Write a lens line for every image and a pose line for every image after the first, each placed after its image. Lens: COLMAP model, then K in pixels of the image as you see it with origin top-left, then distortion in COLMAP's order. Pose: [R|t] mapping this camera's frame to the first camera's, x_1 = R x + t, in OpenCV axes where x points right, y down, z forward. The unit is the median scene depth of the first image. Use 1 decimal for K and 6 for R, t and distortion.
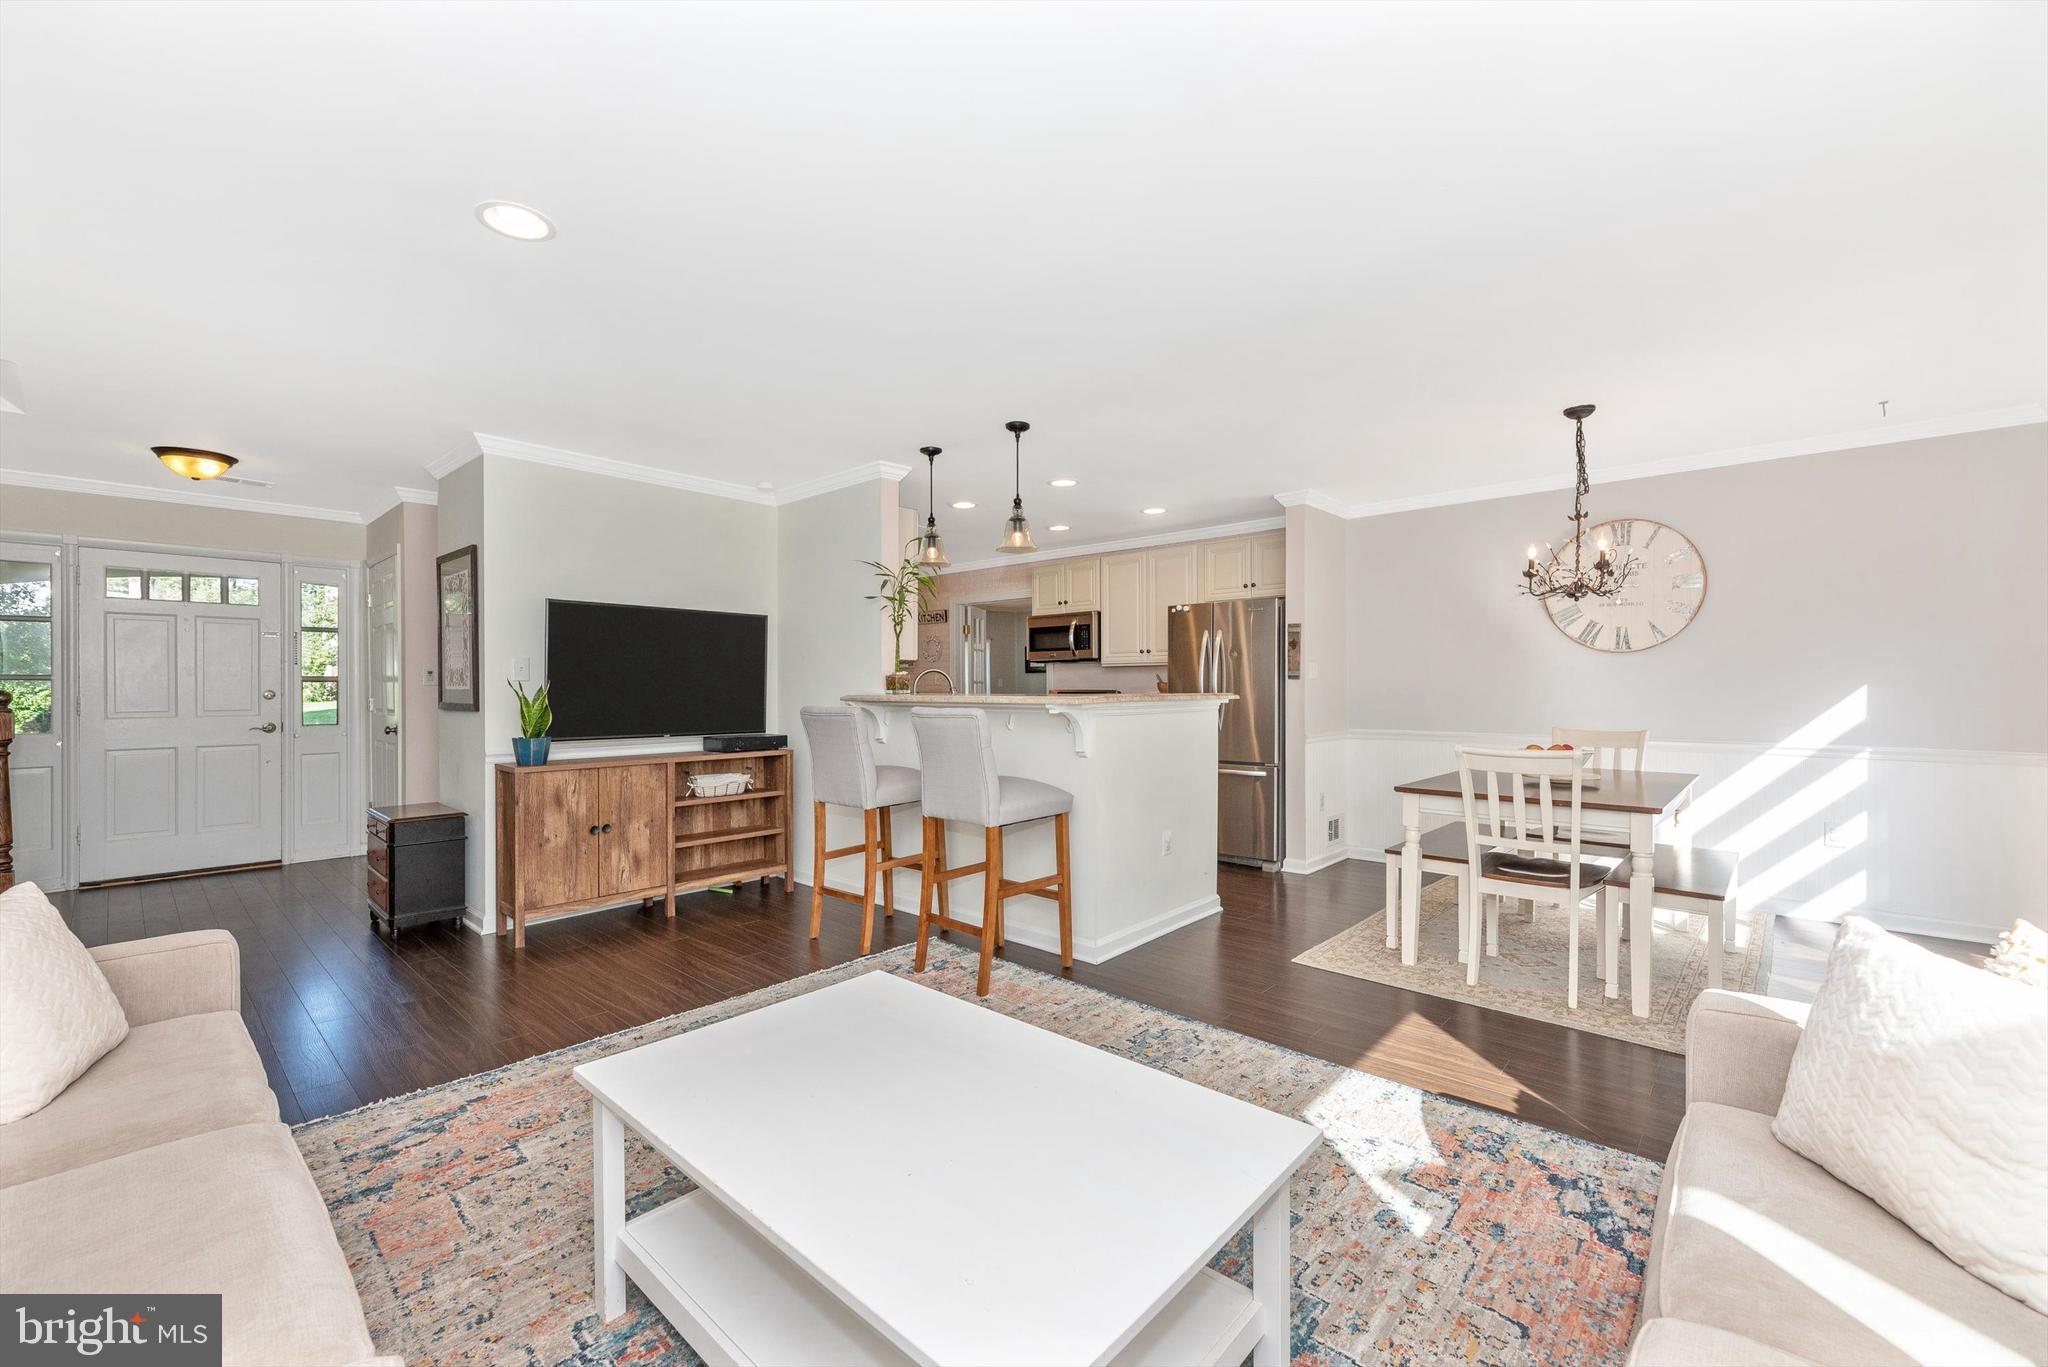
lens RADIAL K [[855.5, 0, 1024.0], [0, 855.5, 683.5], [0, 0, 1]] dist [-0.000900, -0.000328]
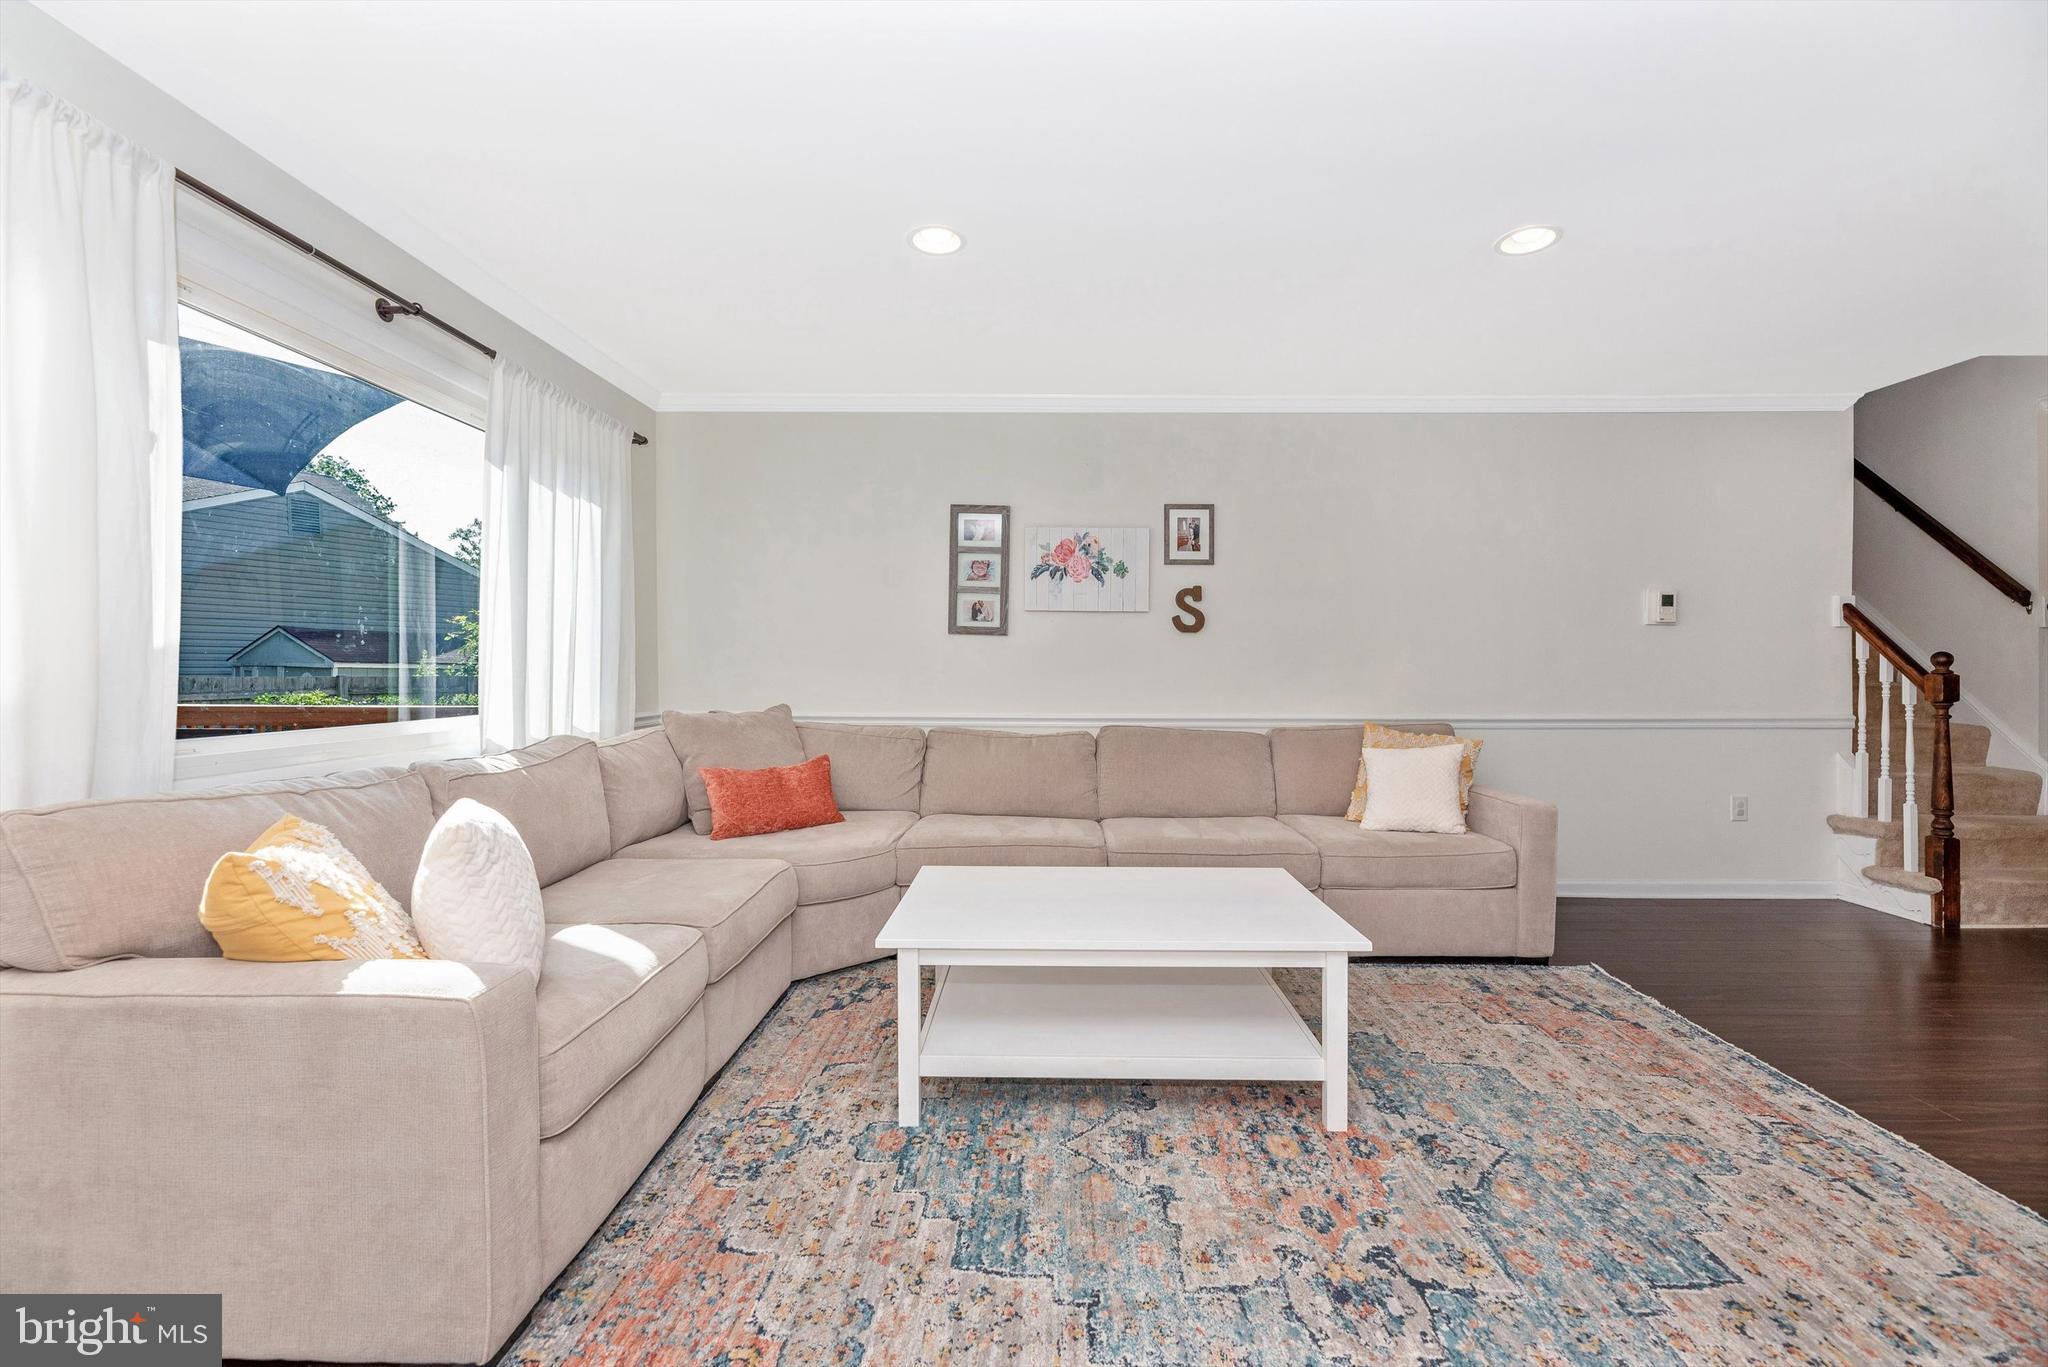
lens RADIAL K [[837.5, 0, 1066.6], [0, 837.5, 693.6], [0, 0, 1]] dist [-0.002467, -0.000052]
pose [[-0.739797, 0.020007, -0.672532, 0.652049], [0.001602, 0.999607, 0.027975, 0.037091], [0.672828, 0.019619, -0.739539, 1.394139]]
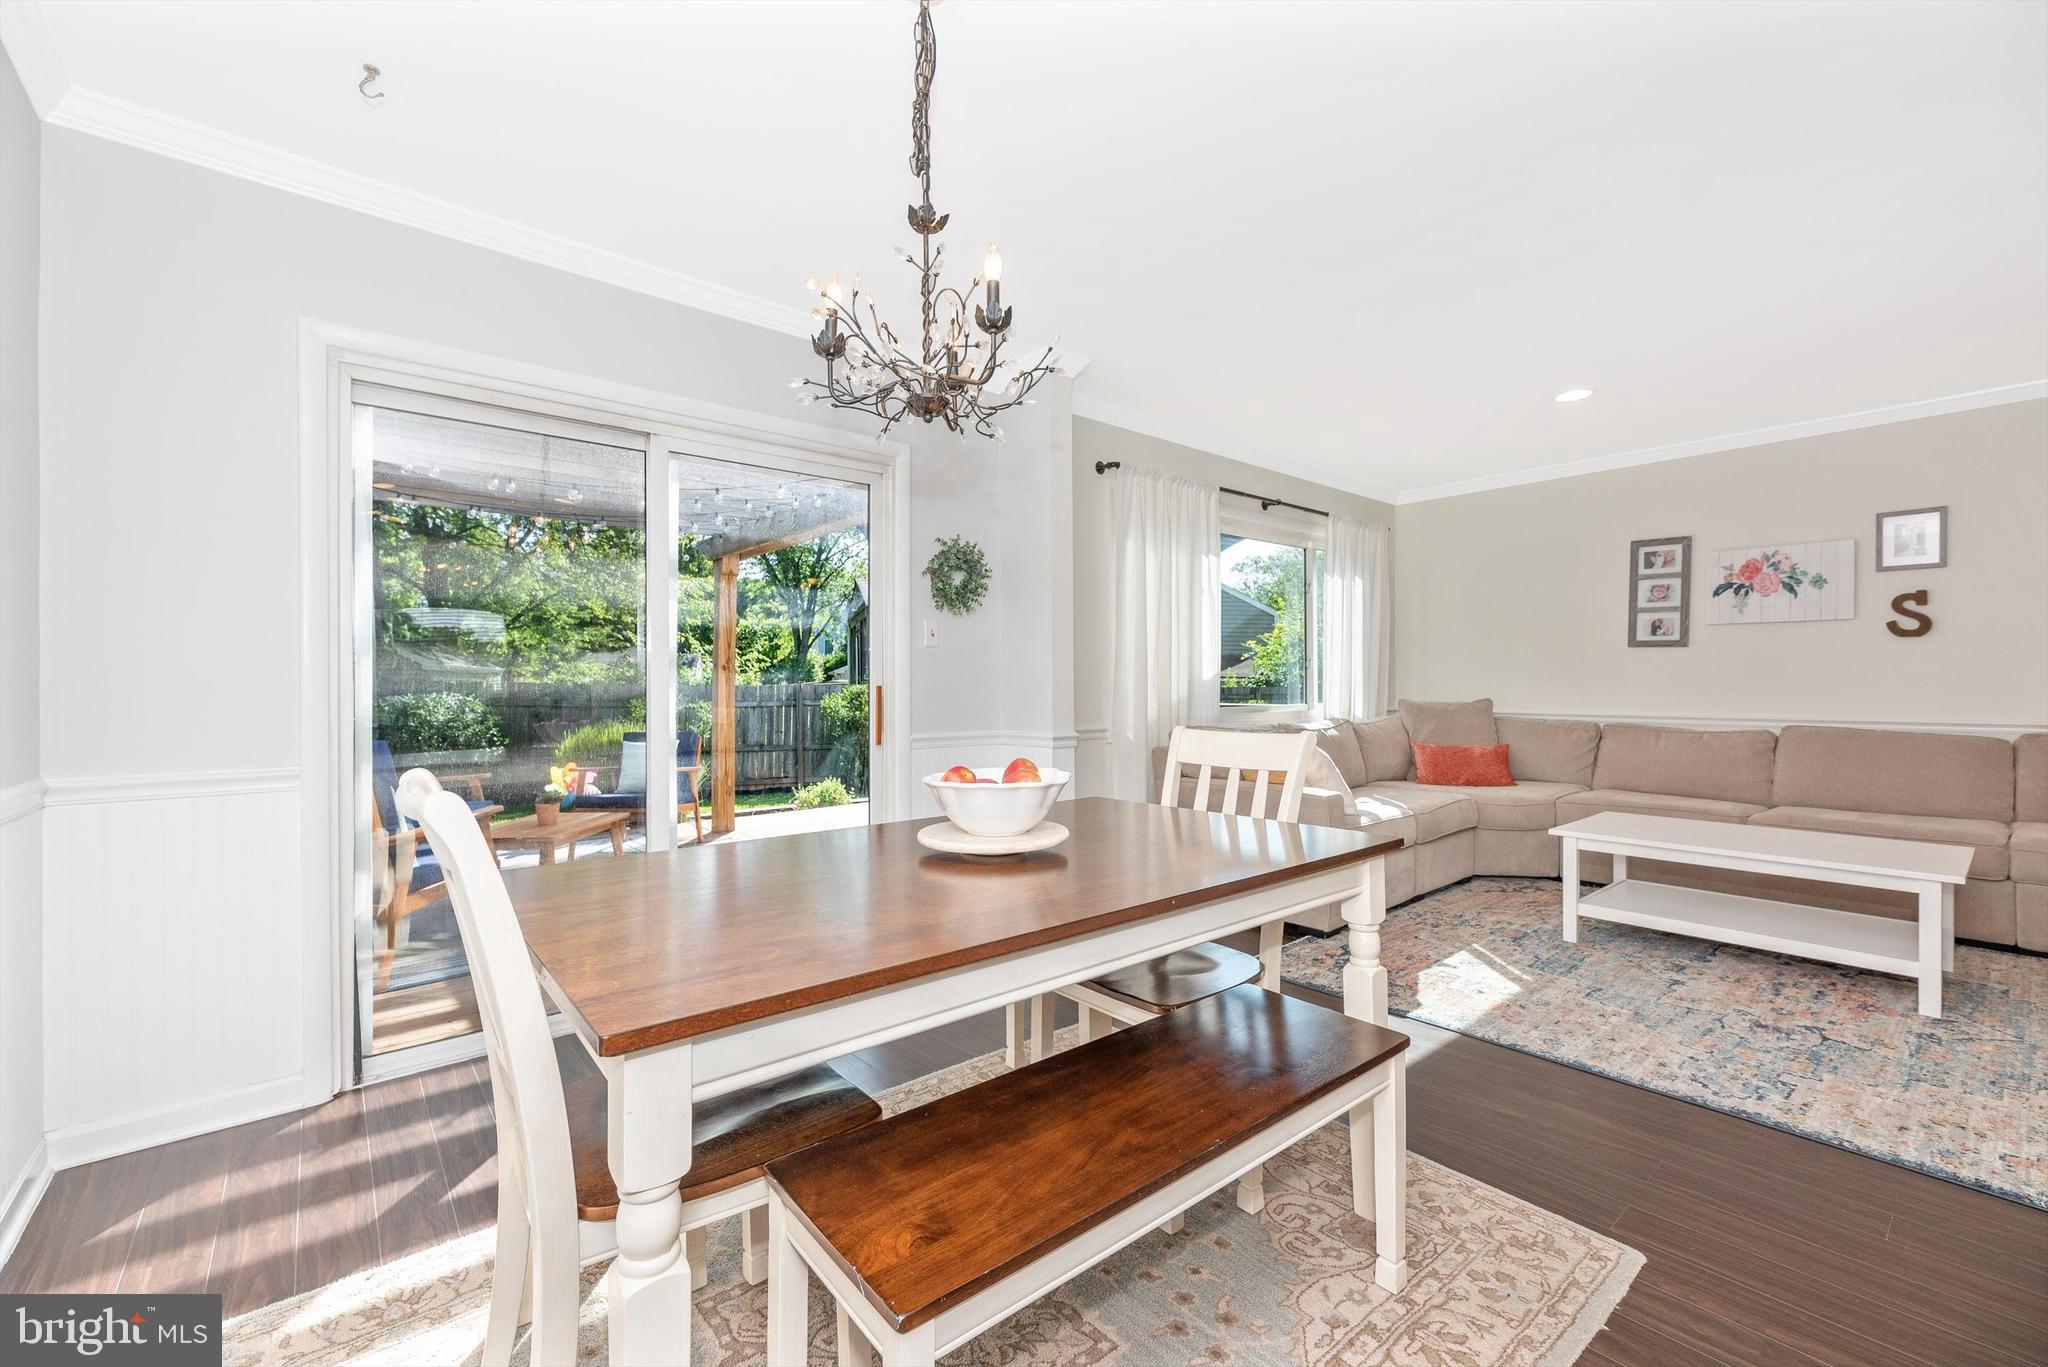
lens RADIAL K [[855.5, 0, 1024.0], [0, 855.5, 683.5], [0, 0, 1]] dist [-0.000900, -0.000328]
pose [[-0.991057, 0.007492, 0.133231, 0.910622], [0.007182, 0.999970, -0.002807, 0.049279], [-0.133248, -0.001825, -0.991081, 2.368619]]
